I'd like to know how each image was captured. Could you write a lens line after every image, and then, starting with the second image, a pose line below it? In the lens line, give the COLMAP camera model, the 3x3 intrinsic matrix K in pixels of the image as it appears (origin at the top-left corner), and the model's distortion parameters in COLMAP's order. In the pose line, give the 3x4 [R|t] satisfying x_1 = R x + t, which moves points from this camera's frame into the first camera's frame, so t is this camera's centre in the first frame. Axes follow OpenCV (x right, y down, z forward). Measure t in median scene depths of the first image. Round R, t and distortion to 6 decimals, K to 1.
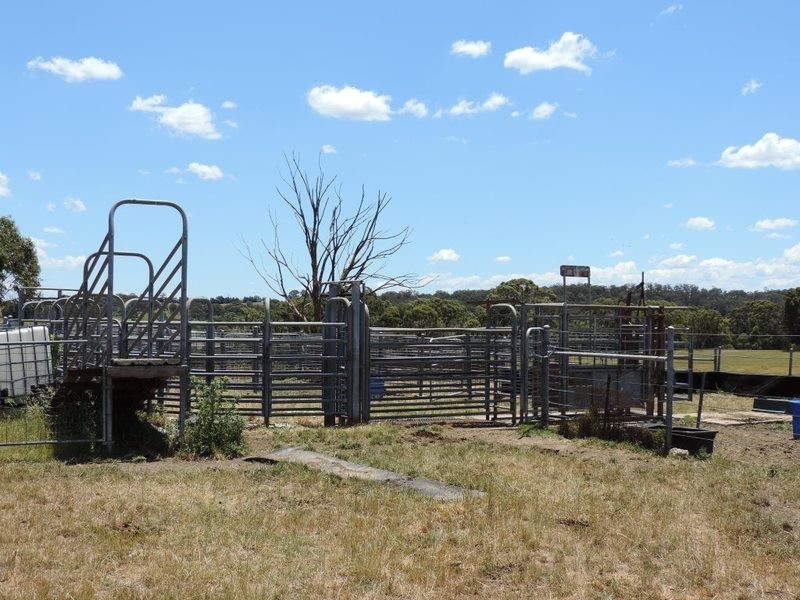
lens RADIAL K [[1017.2, 0, 400.0], [0, 1017.2, 300.0], [0, 0, 1]] dist [-0.068500, 0.065460]
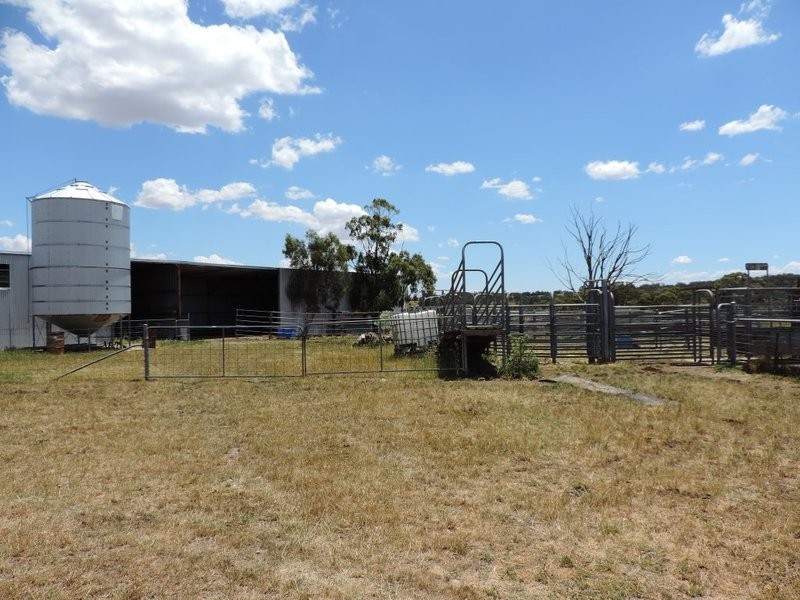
lens RADIAL K [[1017.2, 0, 400.0], [0, 1017.2, 300.0], [0, 0, 1]] dist [-0.068500, 0.065460]
pose [[0.889069, -0.032212, -0.456638, 0.424673], [0.033051, 0.999435, -0.006153, 0.015215], [0.456578, -0.009622, 0.889631, -0.669966]]
